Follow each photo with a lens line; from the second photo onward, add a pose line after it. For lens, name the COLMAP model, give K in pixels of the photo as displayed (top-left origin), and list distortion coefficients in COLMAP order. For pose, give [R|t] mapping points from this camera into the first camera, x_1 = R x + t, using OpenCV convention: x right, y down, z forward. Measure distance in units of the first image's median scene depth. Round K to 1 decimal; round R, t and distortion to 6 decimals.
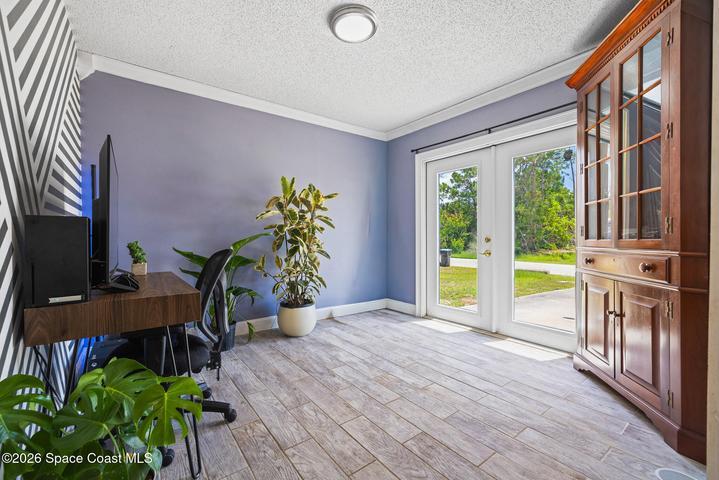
lens RADIAL K [[304.7, 0, 356.2], [0, 304.7, 237.3], [0, 0, 1]] dist [0.001641, 0.000103]
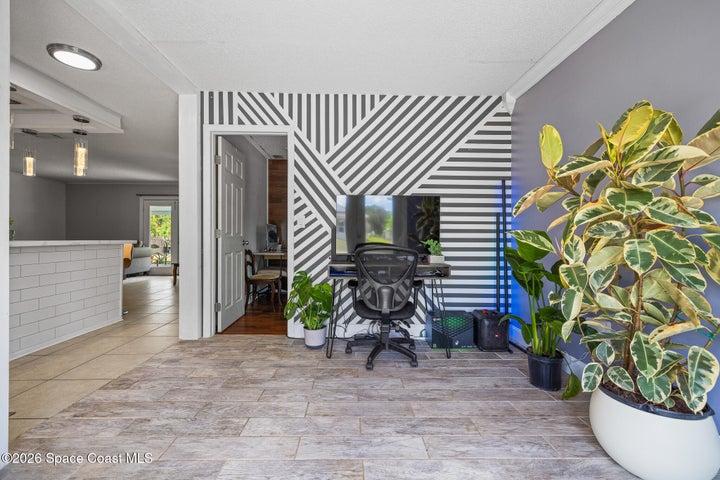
lens RADIAL K [[305.1, 0, 356.7], [0, 305.1, 237.3], [0, 0, 1]] dist [0.001641, 0.000103]
pose [[-0.589817, 0.000001, -0.807537, 0.680768], [-0.004885, 0.999982, 0.003570, -0.002854], [0.807522, 0.006050, -0.589806, 1.624700]]
